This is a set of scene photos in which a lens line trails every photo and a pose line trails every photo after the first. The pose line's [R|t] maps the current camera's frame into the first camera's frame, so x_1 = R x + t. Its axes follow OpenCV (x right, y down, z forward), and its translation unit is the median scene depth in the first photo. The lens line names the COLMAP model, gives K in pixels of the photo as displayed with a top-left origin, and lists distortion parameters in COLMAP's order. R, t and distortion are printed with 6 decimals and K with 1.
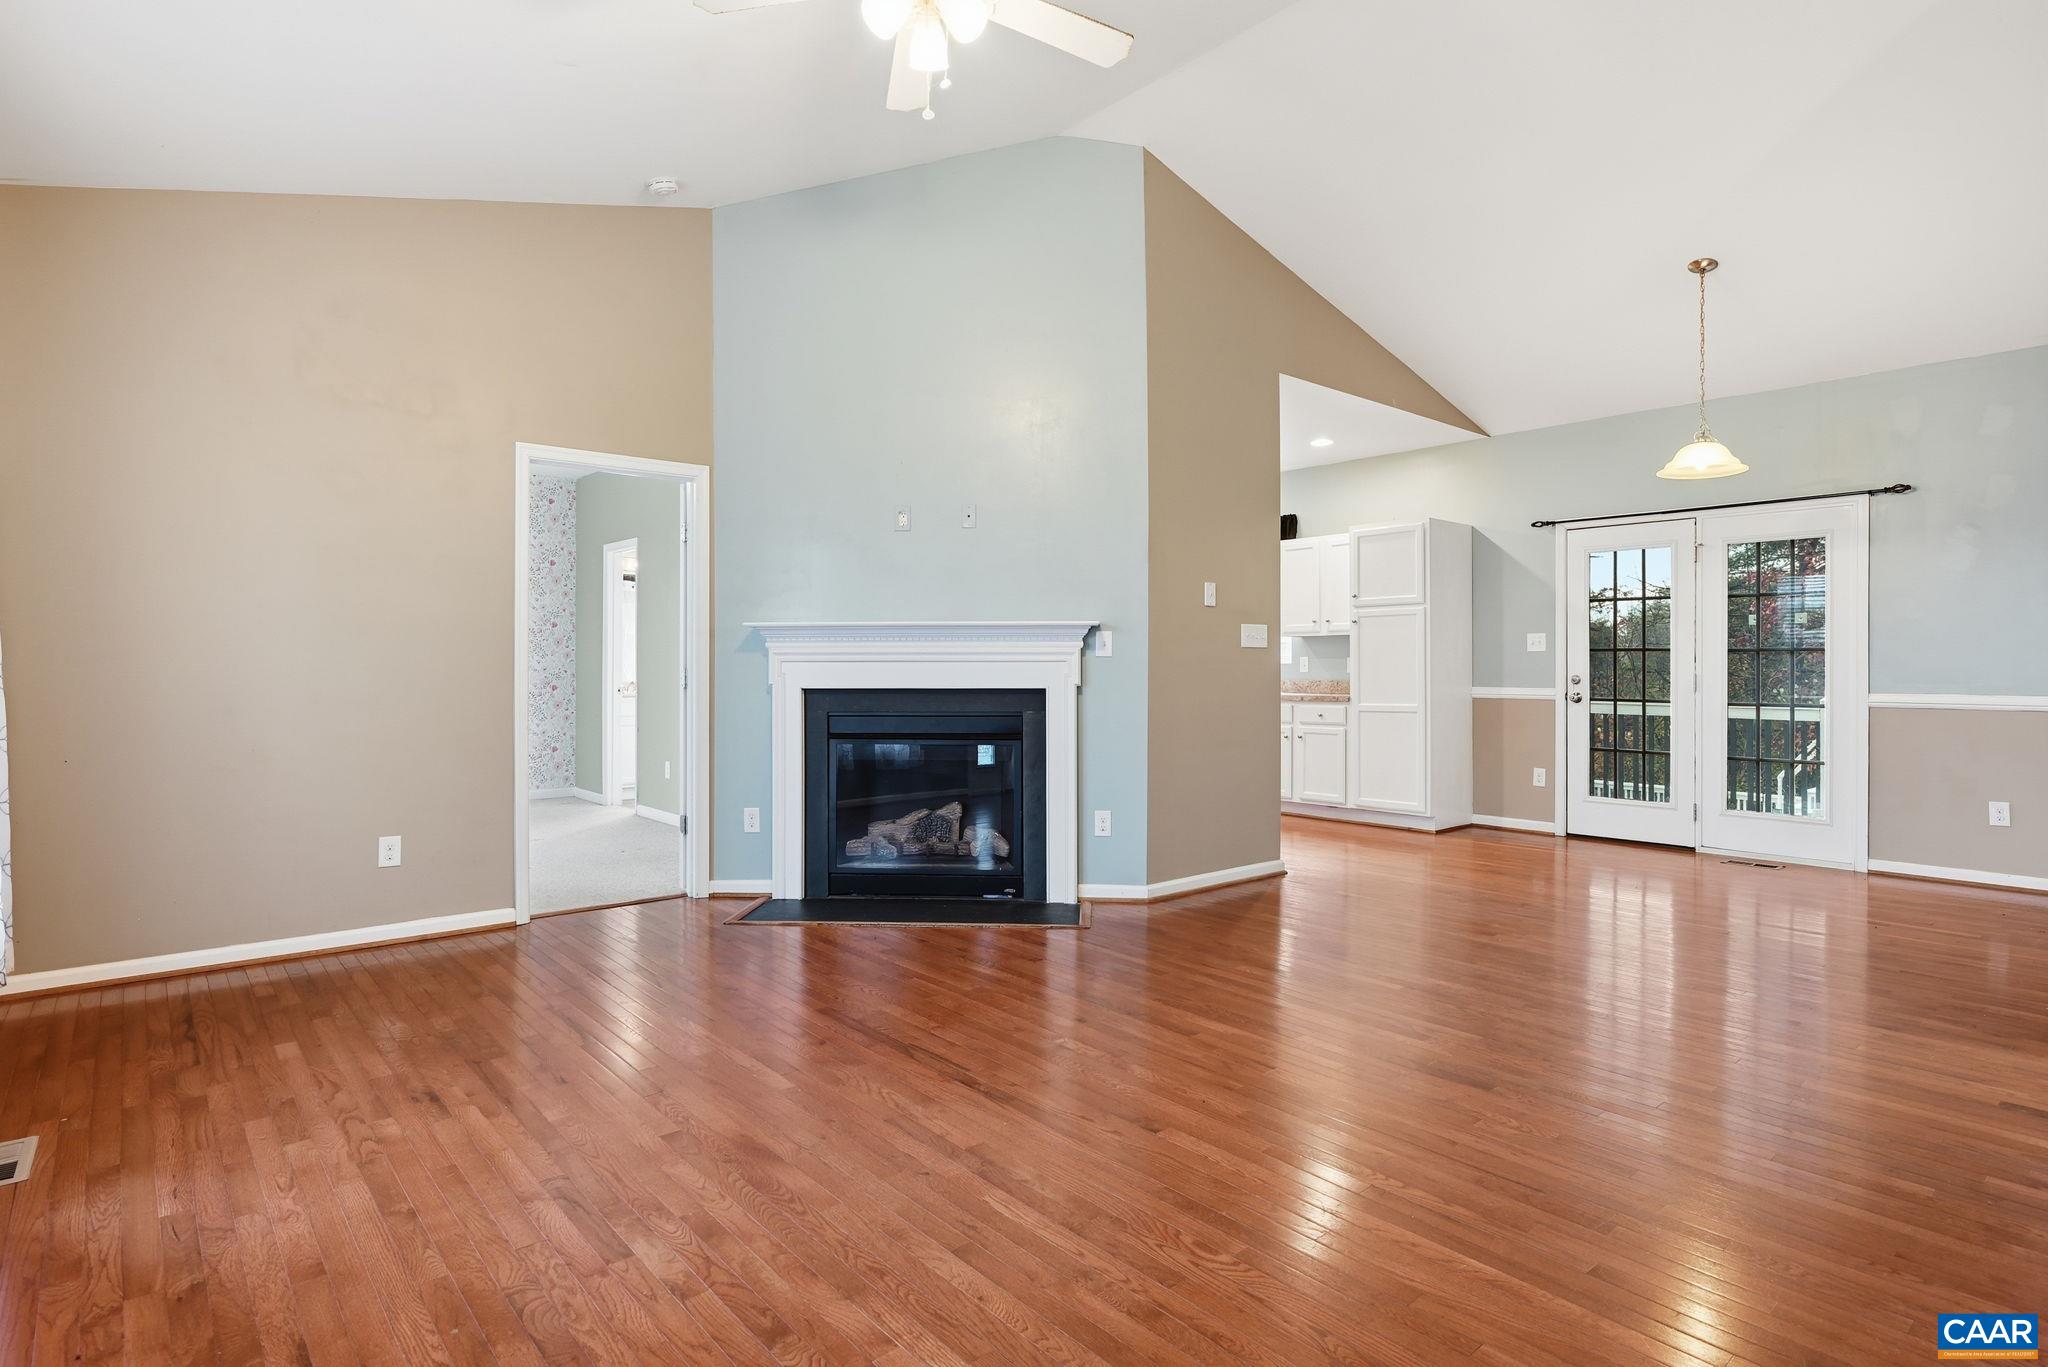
lens RADIAL K [[1057.6, 0, 1031.5], [0, 1057.6, 678.6], [0, 0, 1]] dist [0.005135, 0.000697]
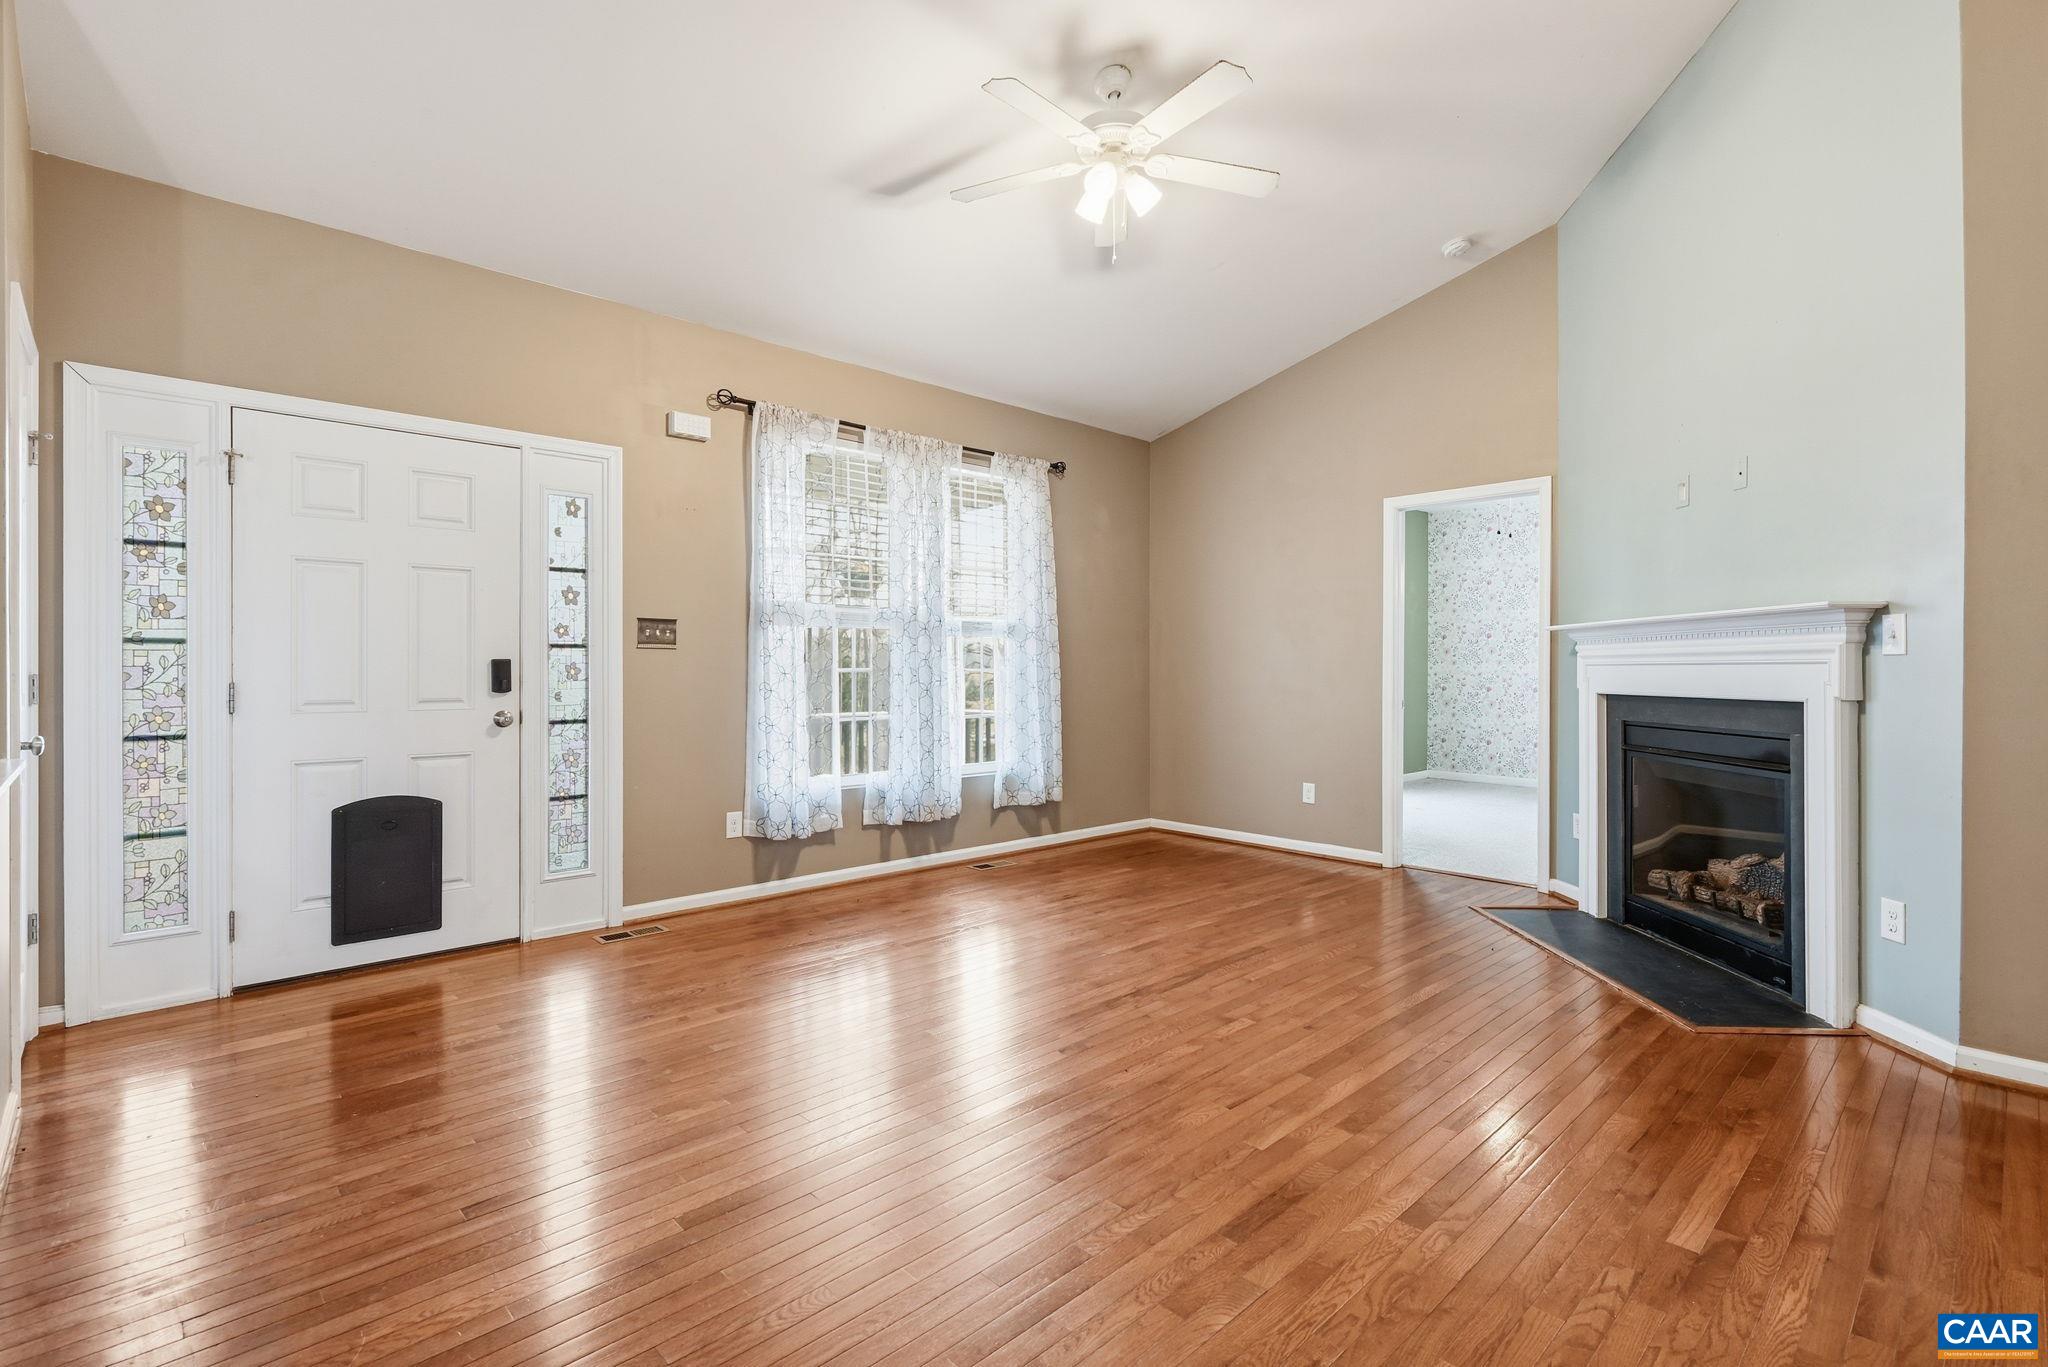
lens RADIAL K [[935.6, 0, 1025.8], [0, 935.6, 671.8], [0, 0, 1]] dist [0.003014, 0.000380]
pose [[0.039962, -0.000064, -0.999201, 0.539889], [-0.012485, 0.999922, -0.000563, -0.003498], [0.999123, 0.012497, 0.039959, 0.413123]]
